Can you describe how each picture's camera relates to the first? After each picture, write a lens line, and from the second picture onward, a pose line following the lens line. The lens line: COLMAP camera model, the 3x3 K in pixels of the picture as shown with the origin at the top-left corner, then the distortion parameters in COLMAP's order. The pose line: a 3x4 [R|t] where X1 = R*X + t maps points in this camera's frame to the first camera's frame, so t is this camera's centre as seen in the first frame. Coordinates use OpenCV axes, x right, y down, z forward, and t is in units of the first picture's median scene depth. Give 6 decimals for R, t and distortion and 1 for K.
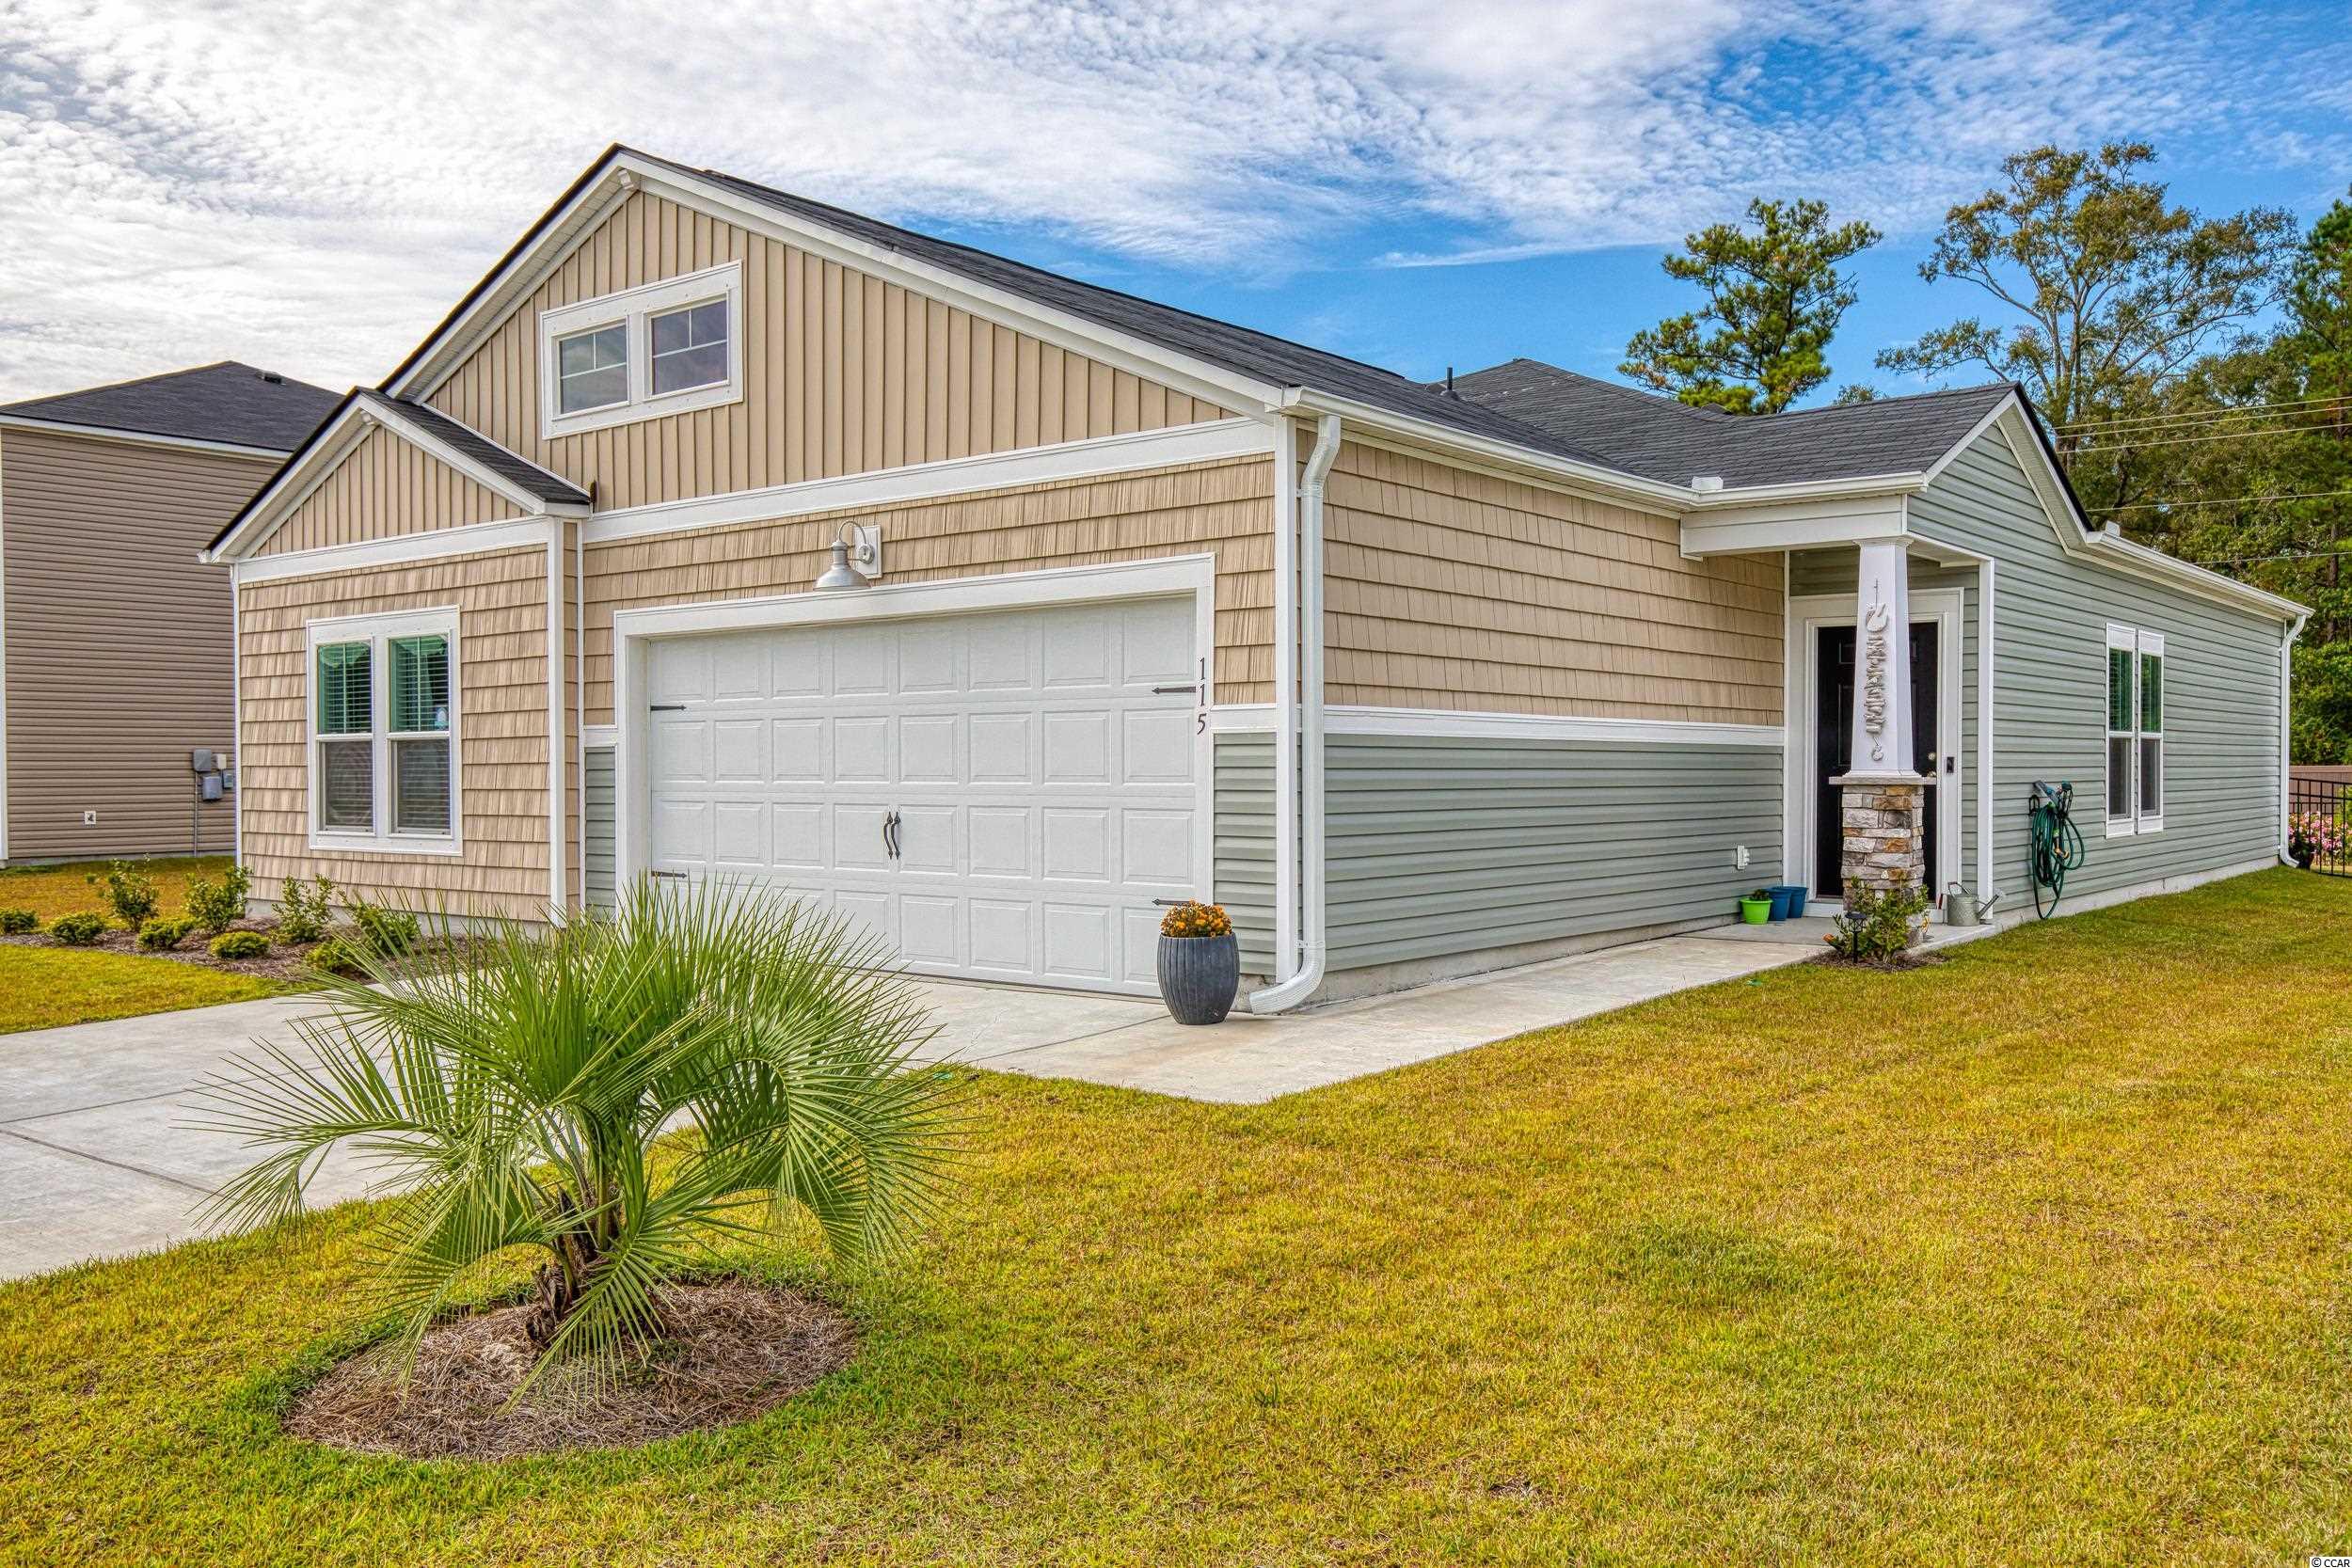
lens RADIAL K [[1929.3, 0, 1159.2], [0, 1929.3, 784.6], [0, 0, 1]] dist [0.015612, 0.016163]
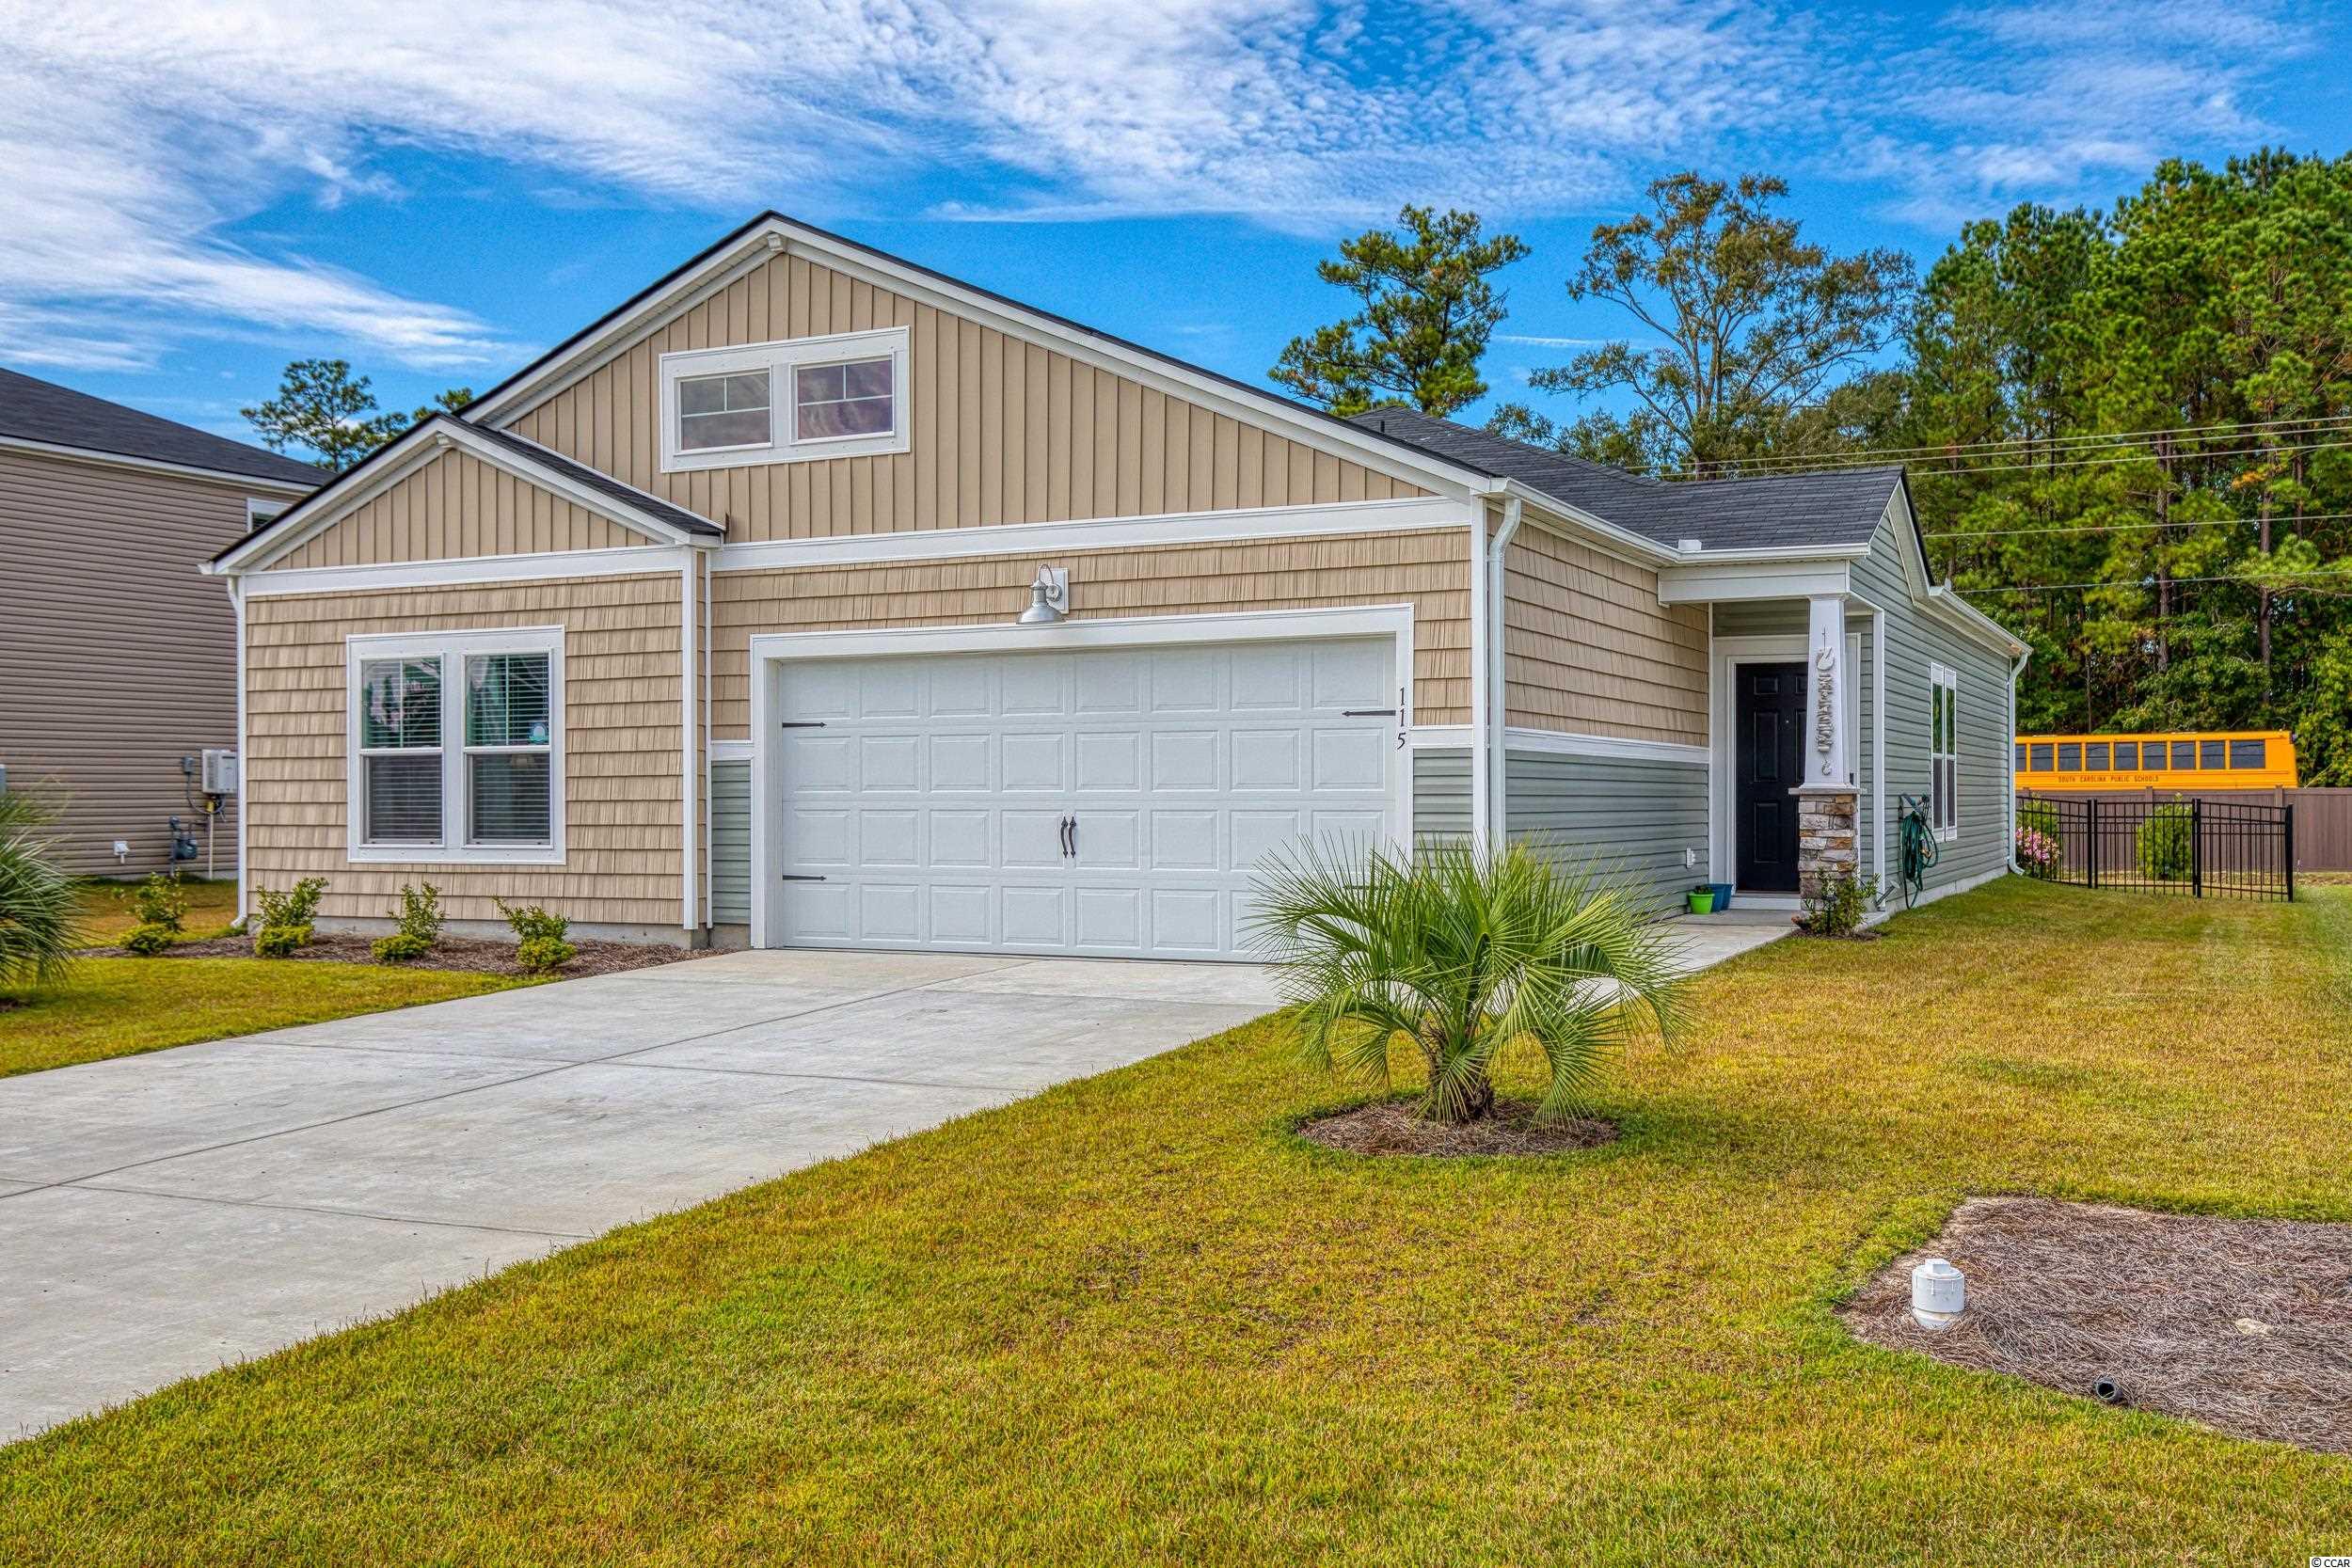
lens RADIAL K [[2215.4, 0, 1176.7], [0, 2215.4, 776.3], [0, 0, 1]] dist [0.038832, 0.000000]
pose [[0.973245, 0.001708, 0.229764, -0.331301], [0.002640, 0.999823, -0.018616, 0.013000], [-0.229756, 0.018724, 0.973068, -0.262074]]
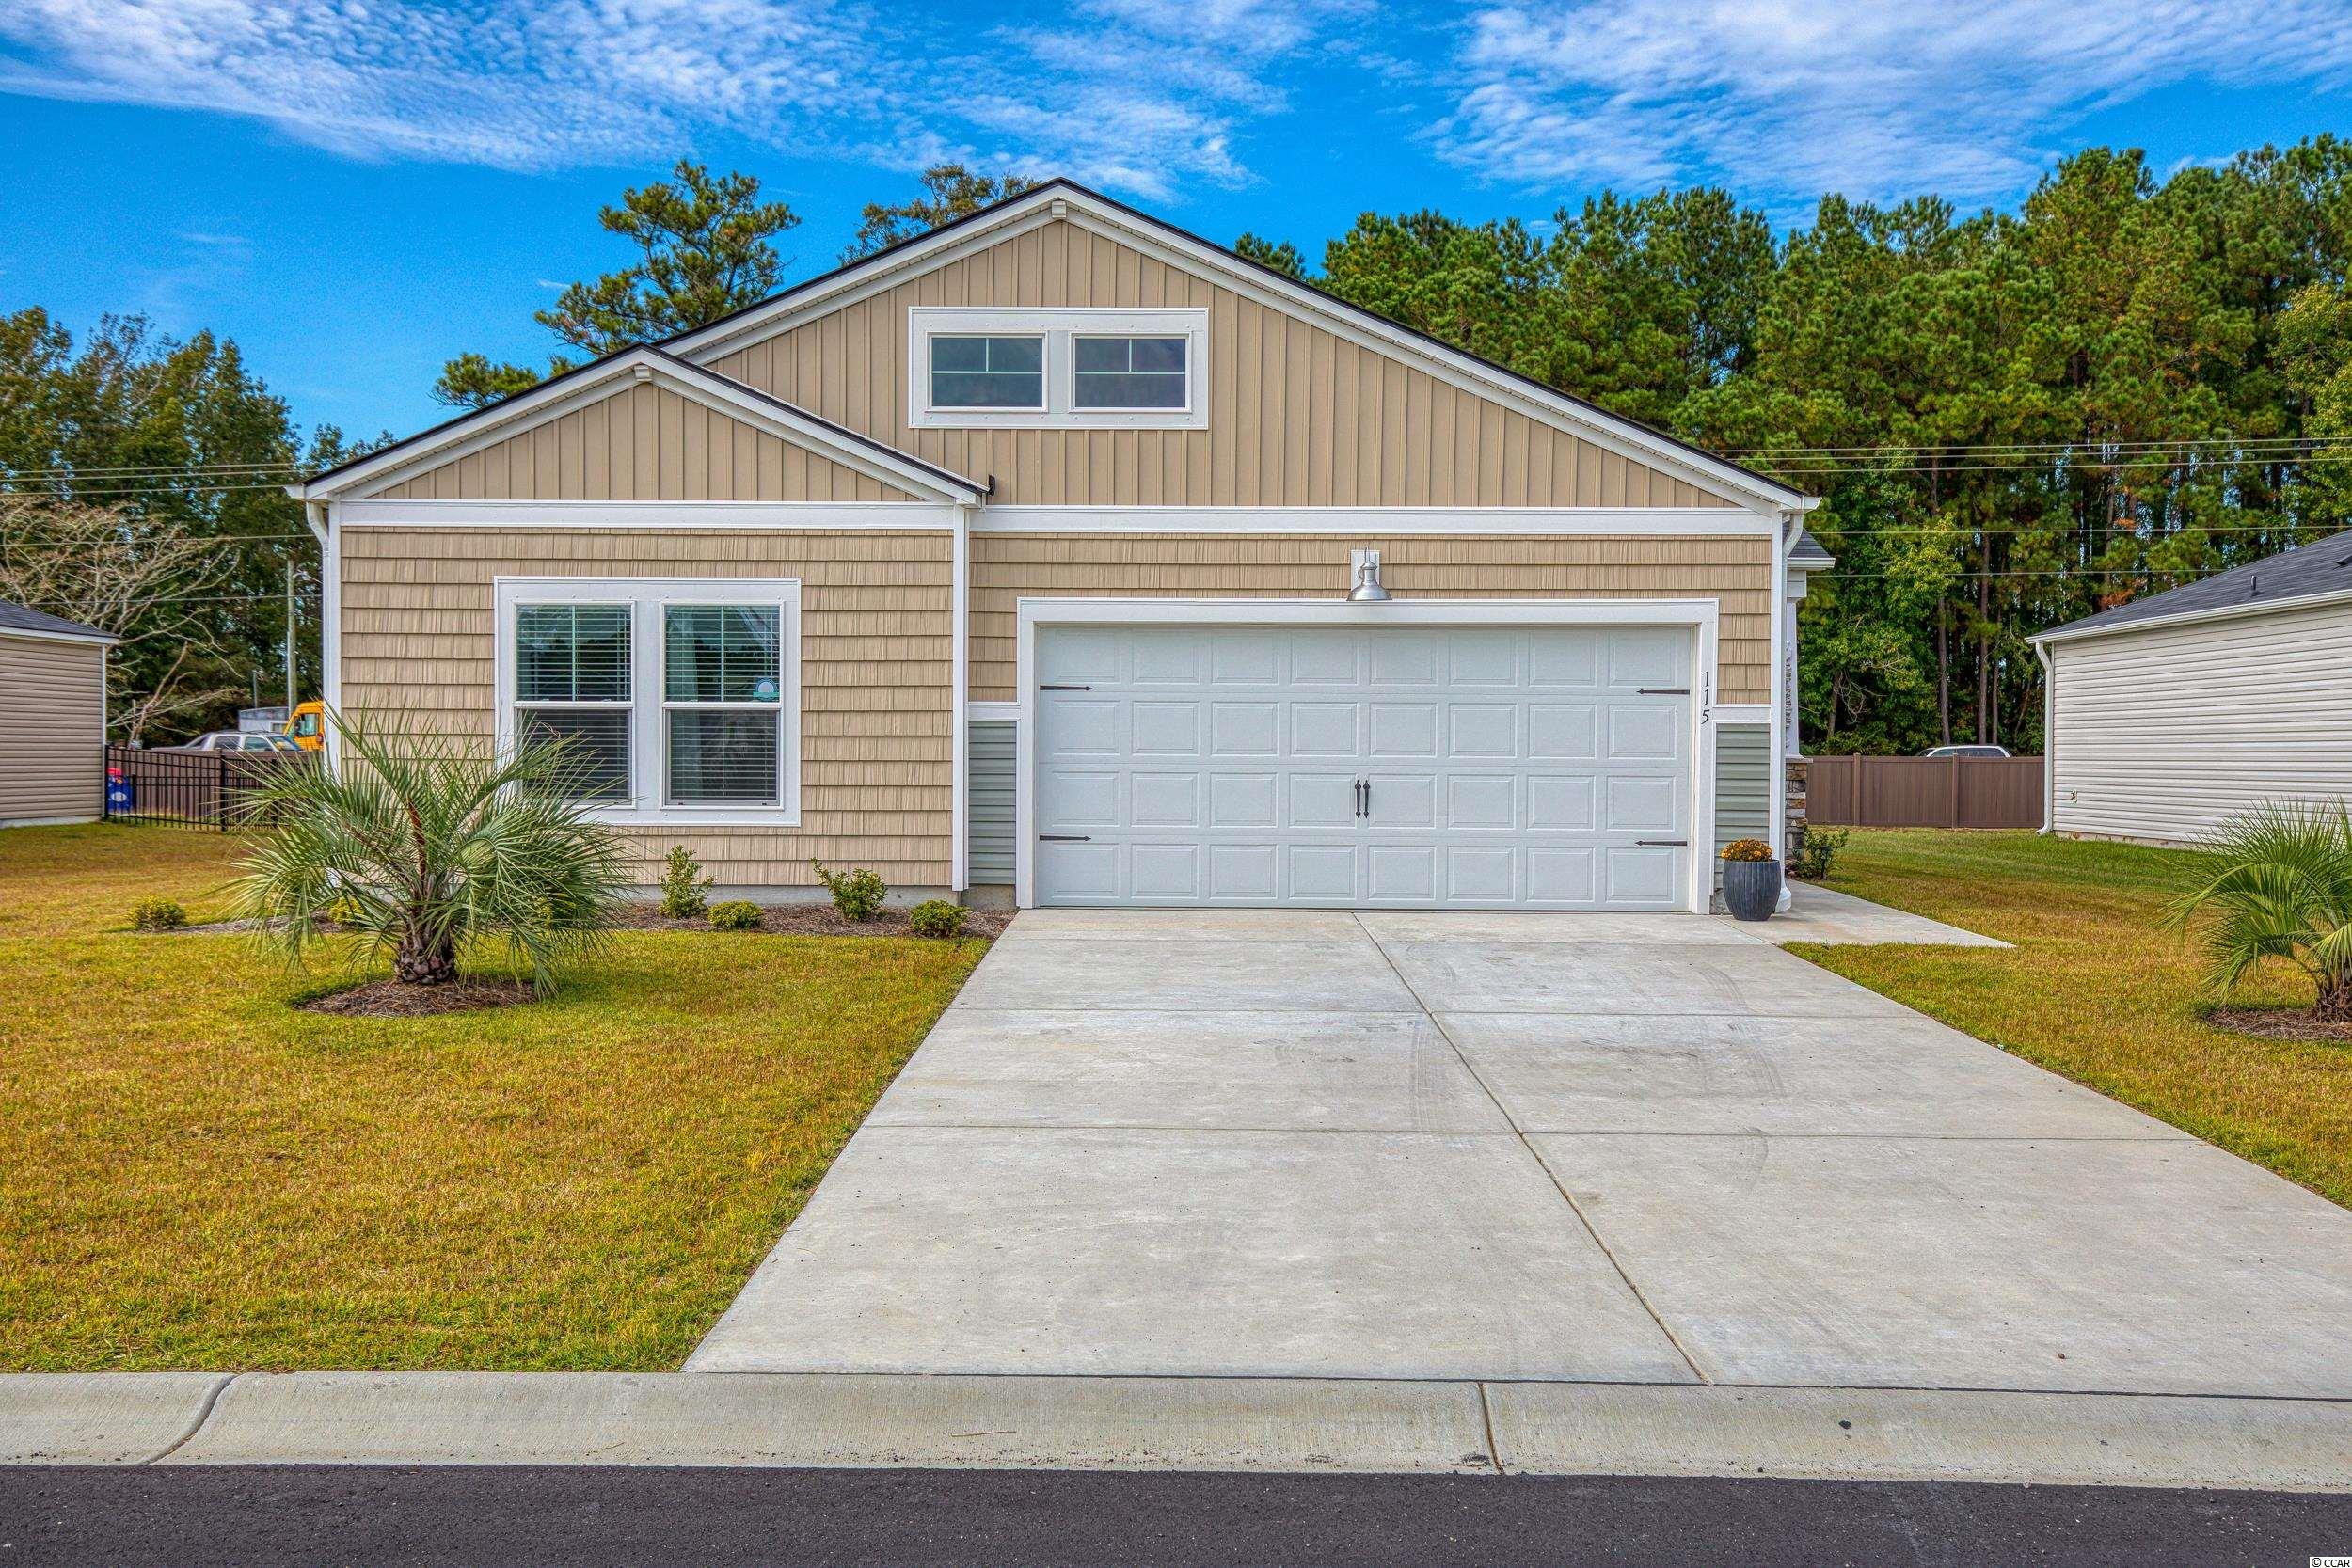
lens RADIAL K [[2210.6, 0, 1196.0], [0, 2210.6, 796.2], [0, 0, 1]] dist [0.030891, 0.000000]
pose [[0.772196, -0.001800, 0.635382, -0.986012], [-0.002499, 0.999980, 0.005870, 0.014416], [-0.635379, -0.006121, 0.772176, -0.028577]]
